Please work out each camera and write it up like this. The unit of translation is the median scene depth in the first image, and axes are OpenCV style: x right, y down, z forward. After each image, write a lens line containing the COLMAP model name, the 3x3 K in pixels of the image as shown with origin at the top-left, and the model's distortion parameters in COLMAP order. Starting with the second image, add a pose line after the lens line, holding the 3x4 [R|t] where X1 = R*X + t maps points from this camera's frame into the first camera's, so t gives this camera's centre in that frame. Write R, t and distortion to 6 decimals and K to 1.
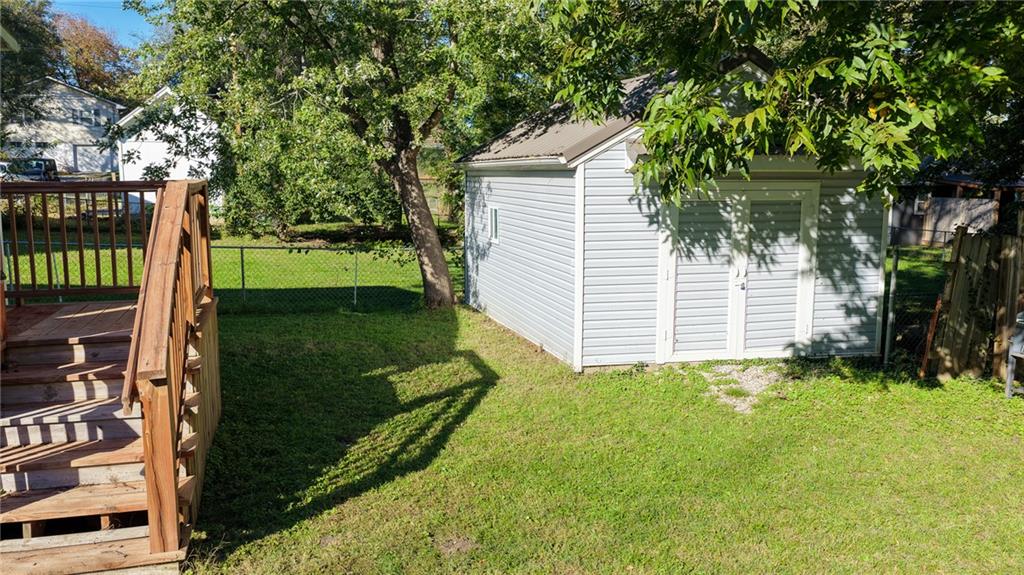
lens RADIAL K [[849.1, 0, 515.0], [0, 849.1, 293.7], [0, 0, 1]] dist [0.005405, 0.000944]
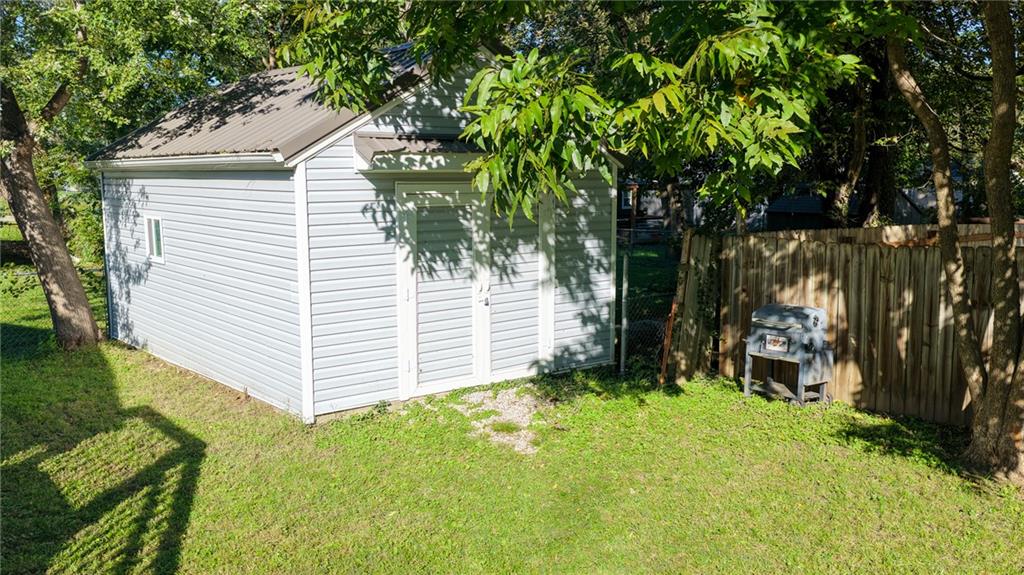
lens RADIAL K [[849.1, 0, 515.0], [0, 849.1, 293.7], [0, 0, 1]] dist [0.005405, 0.000944]
pose [[0.903581, -0.060718, 0.424093, -0.079441], [0.061316, 0.998043, 0.012250, -0.026315], [-0.424007, 0.014934, 0.905536, 0.186160]]
